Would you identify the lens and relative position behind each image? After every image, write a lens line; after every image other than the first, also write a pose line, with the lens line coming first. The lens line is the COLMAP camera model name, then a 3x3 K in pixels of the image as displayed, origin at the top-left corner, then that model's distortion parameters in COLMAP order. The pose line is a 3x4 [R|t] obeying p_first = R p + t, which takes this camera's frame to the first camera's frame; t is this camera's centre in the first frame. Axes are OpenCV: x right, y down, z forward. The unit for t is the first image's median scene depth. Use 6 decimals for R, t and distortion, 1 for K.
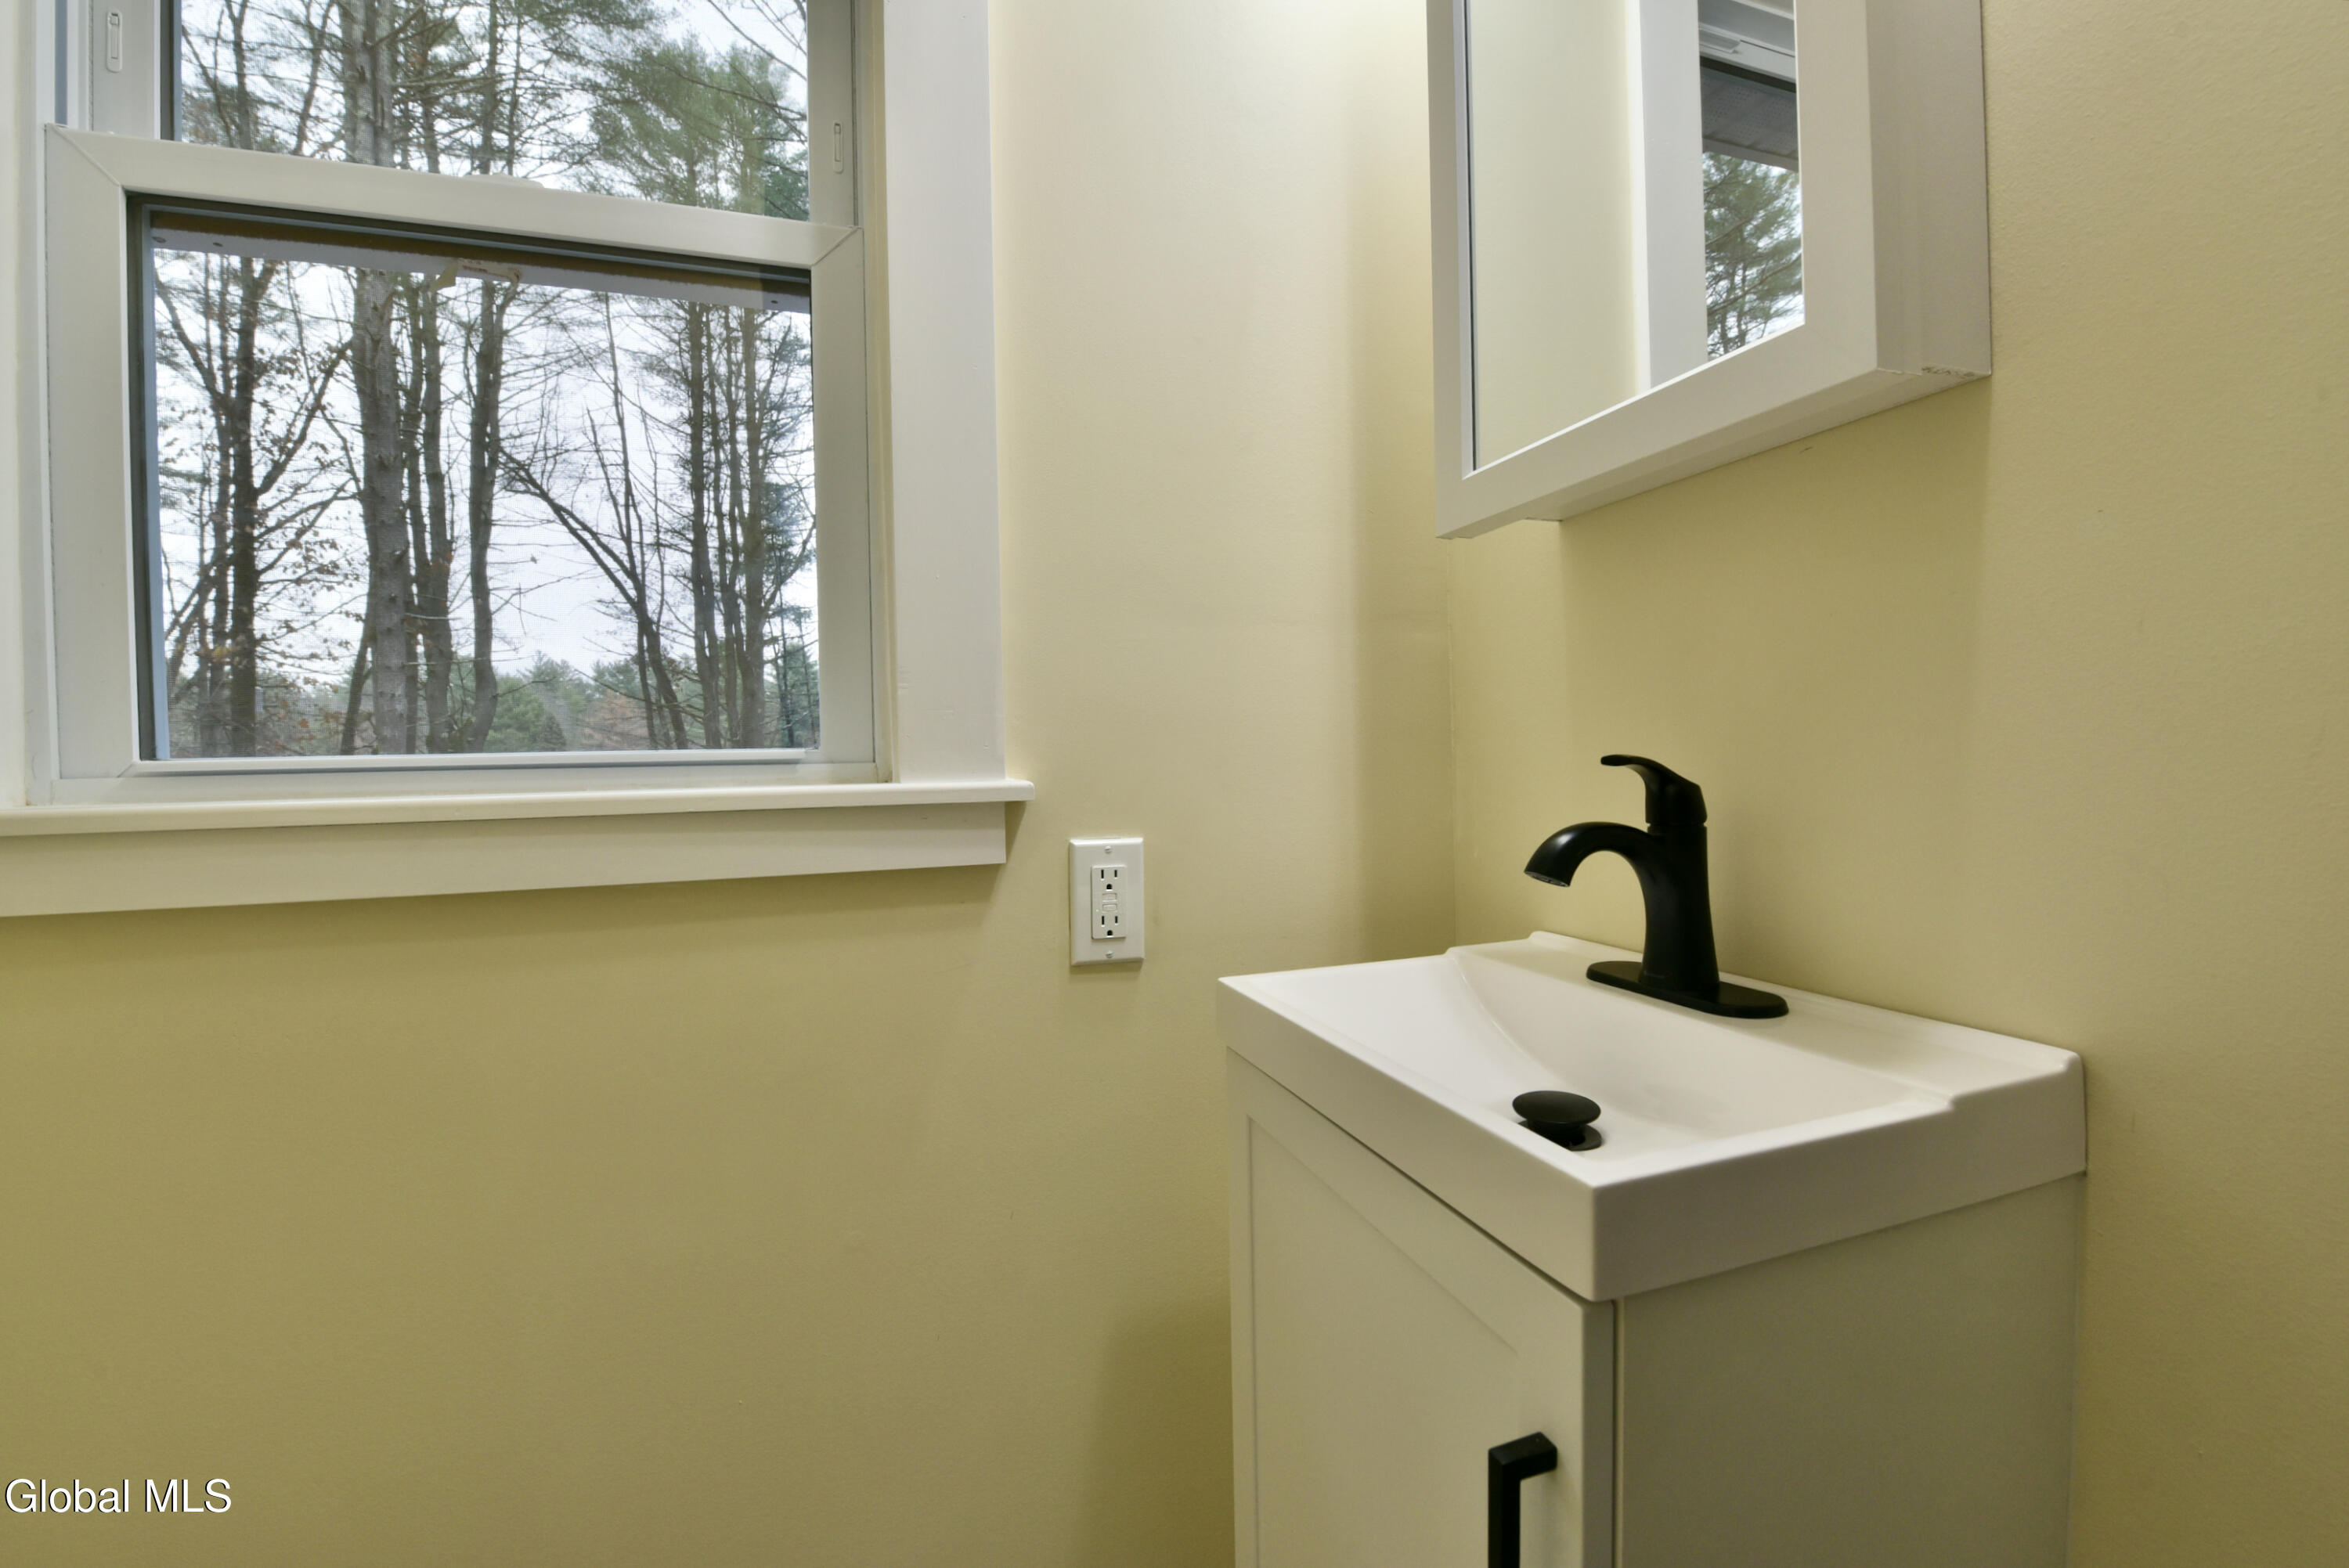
lens RADIAL K [[968.2, 0, 1138.7], [0, 968.2, 785.6], [0, 0, 1]] dist [-0.028736, -0.000239]
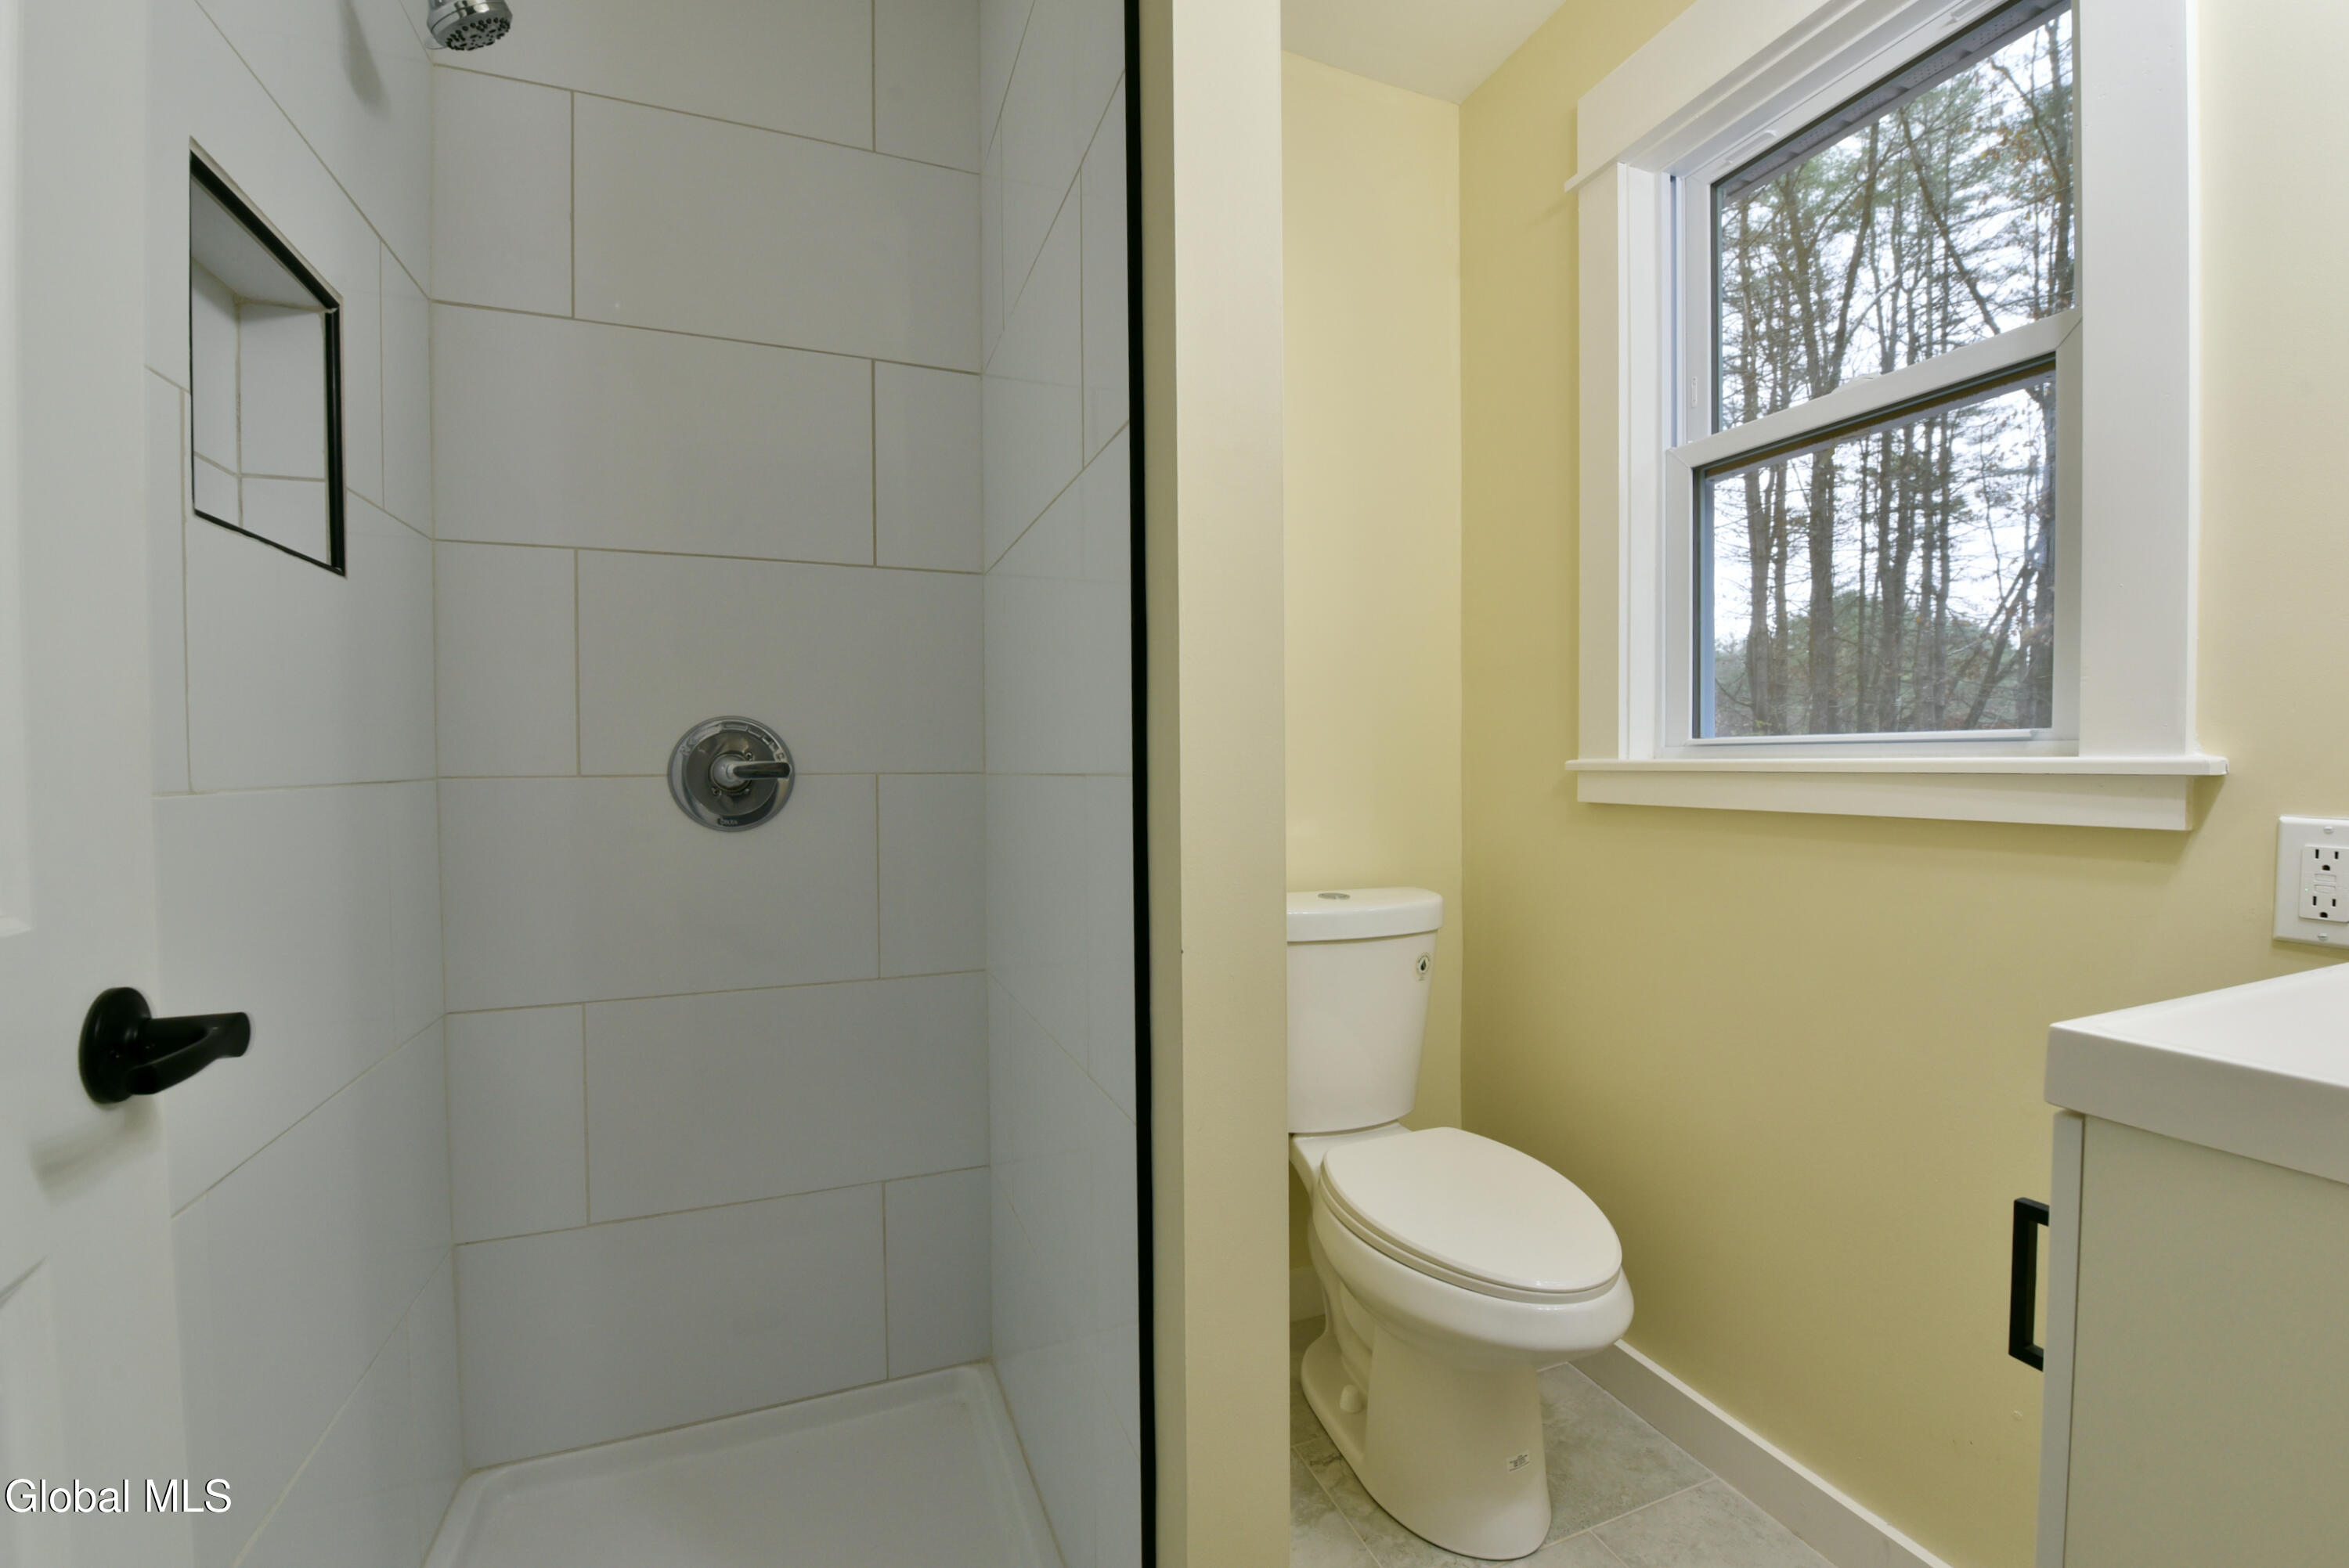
lens RADIAL K [[937.7, 0, 1181.4], [0, 937.7, 781.4], [0, 0, 1]] dist [-0.014857, -0.003902]
pose [[0.033446, 0.045829, -0.998389, 0.842403], [-0.017022, 0.998829, 0.045279, -0.004783], [0.999296, 0.015481, 0.034187, -0.189742]]
